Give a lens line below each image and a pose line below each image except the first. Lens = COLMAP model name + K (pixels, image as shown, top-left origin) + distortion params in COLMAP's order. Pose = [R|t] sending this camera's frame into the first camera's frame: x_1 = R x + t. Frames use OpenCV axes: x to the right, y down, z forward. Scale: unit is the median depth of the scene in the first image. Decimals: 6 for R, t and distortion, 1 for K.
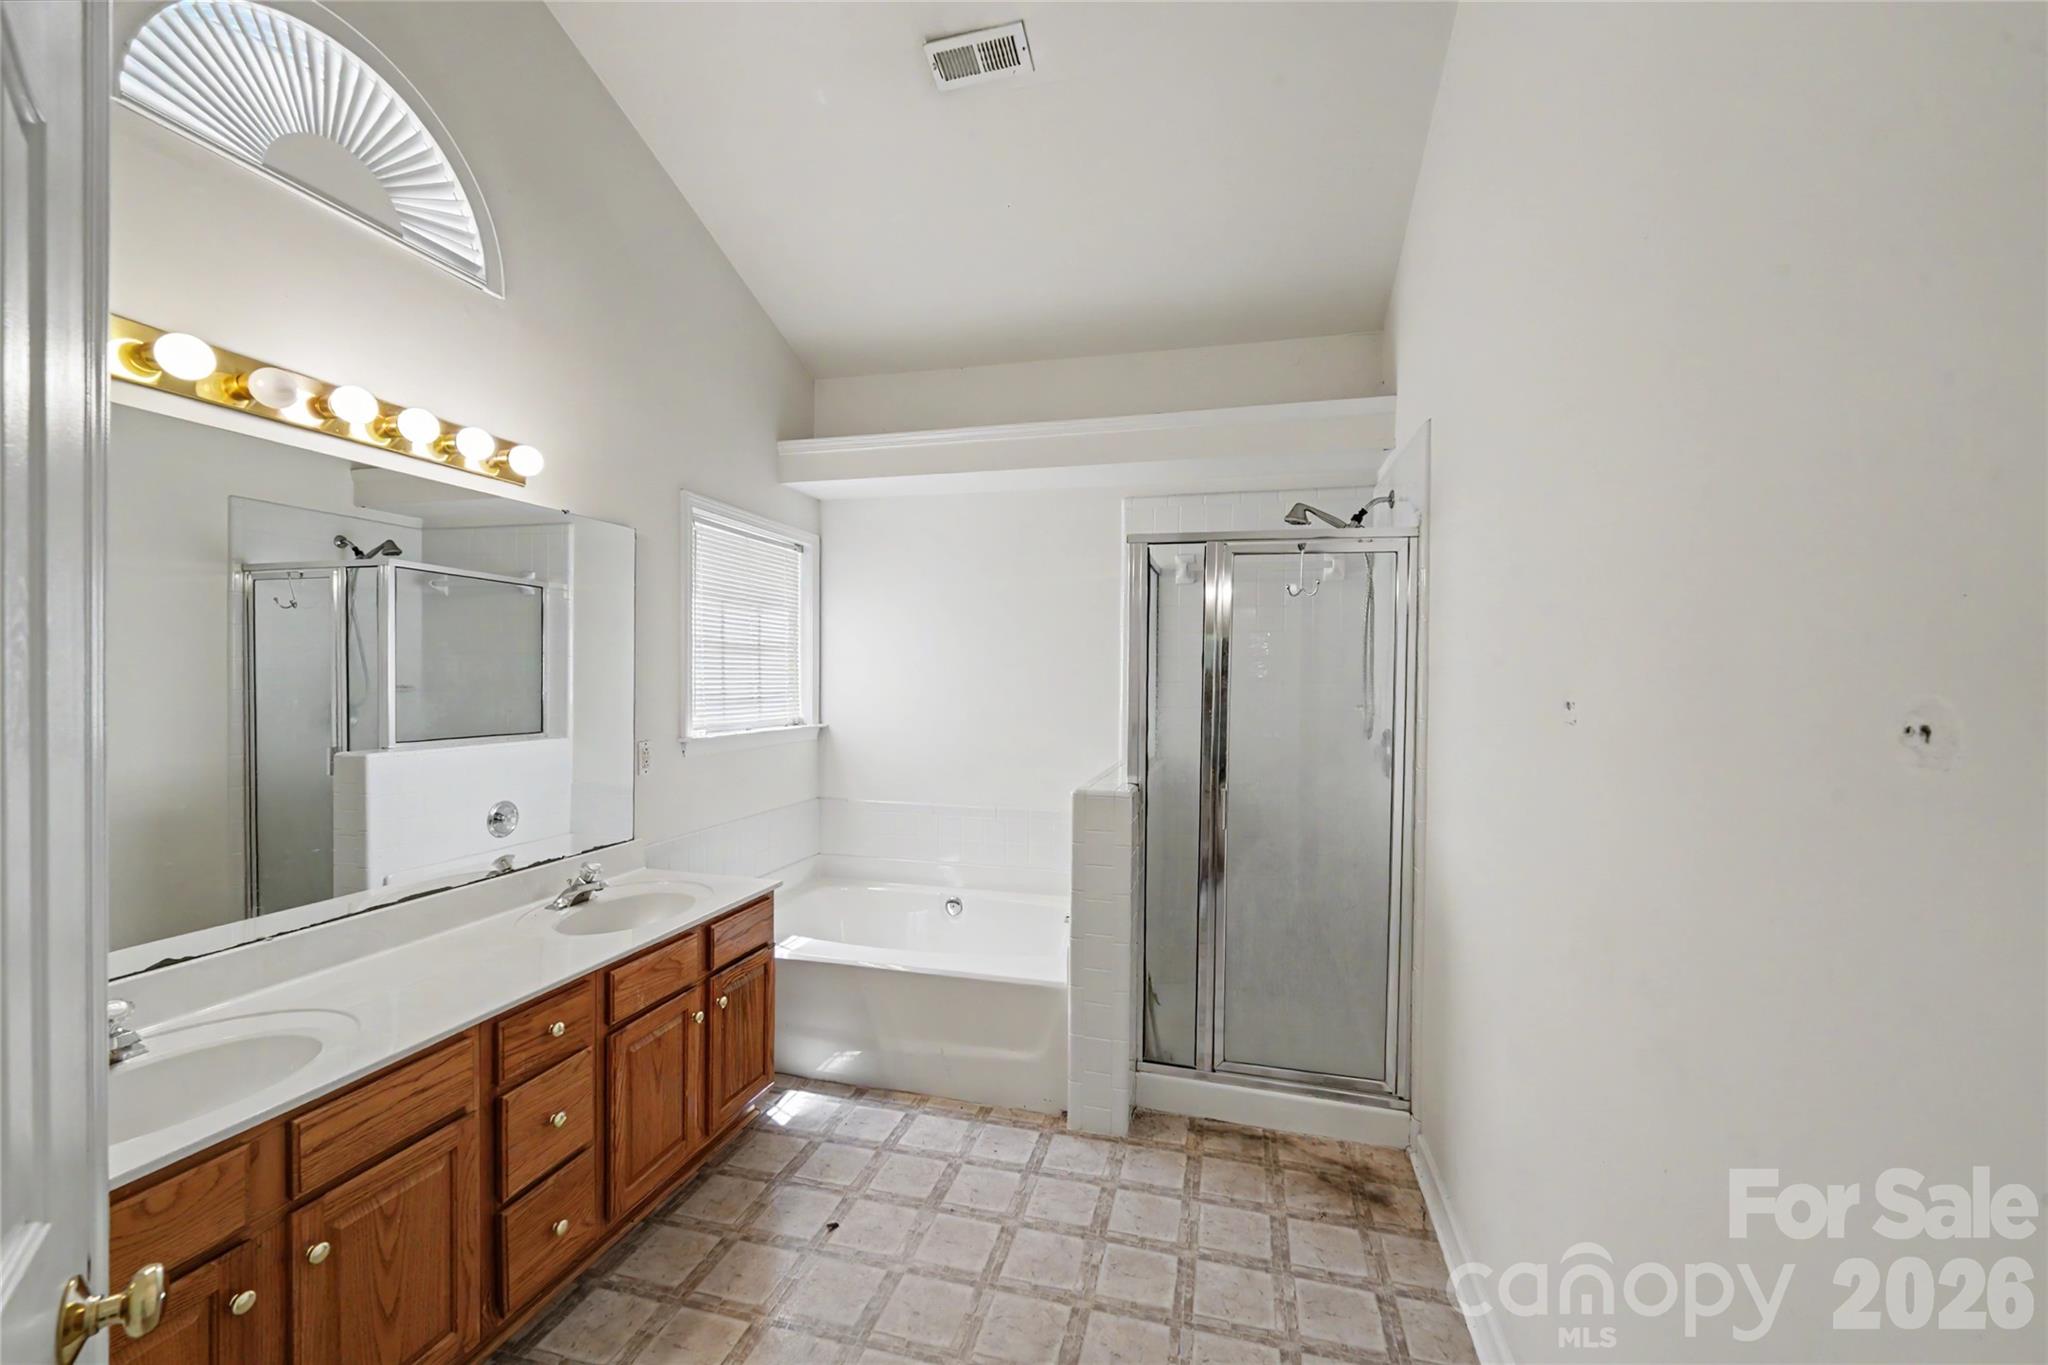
lens RADIAL K [[836.9, 0, 1011.7], [0, 836.9, 686.7], [0, 0, 1]] dist [0.001798, -0.000427]
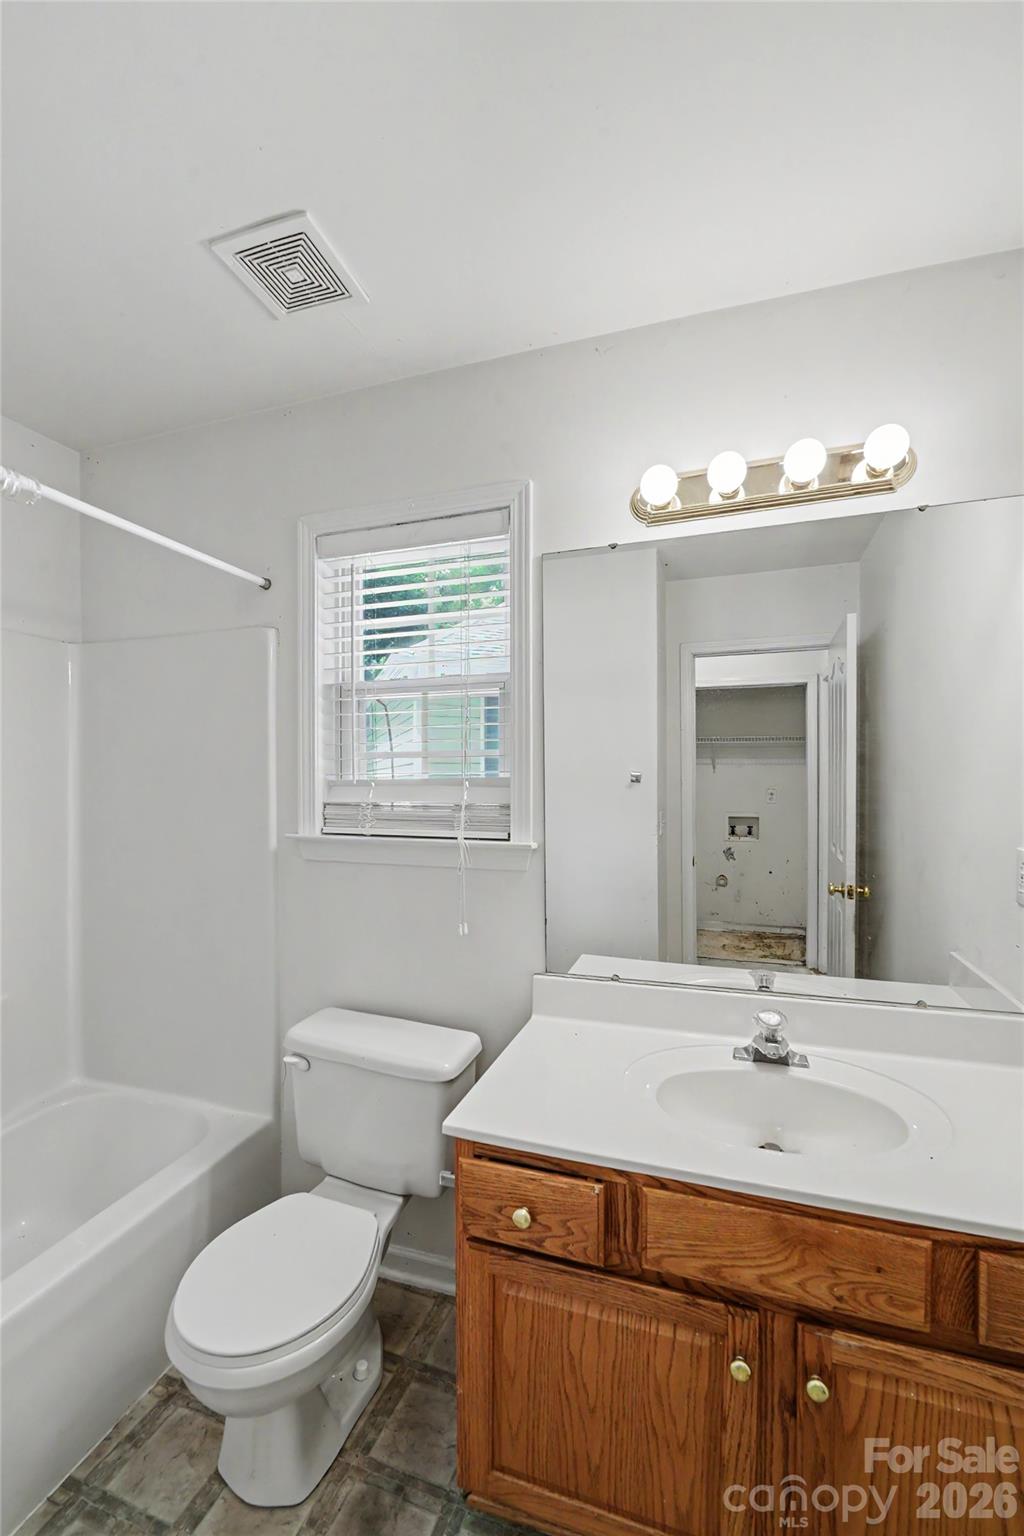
lens RADIAL K [[627.7, 0, 518.5], [0, 627.7, 780.8], [0, 0, 1]] dist [0.001798, -0.000427]
pose [[-0.054647, -0.000495, -0.998506, -0.051040], [-0.006370, 0.999980, -0.000147, 0.000457], [0.998485, 0.006352, -0.054650, 0.797277]]
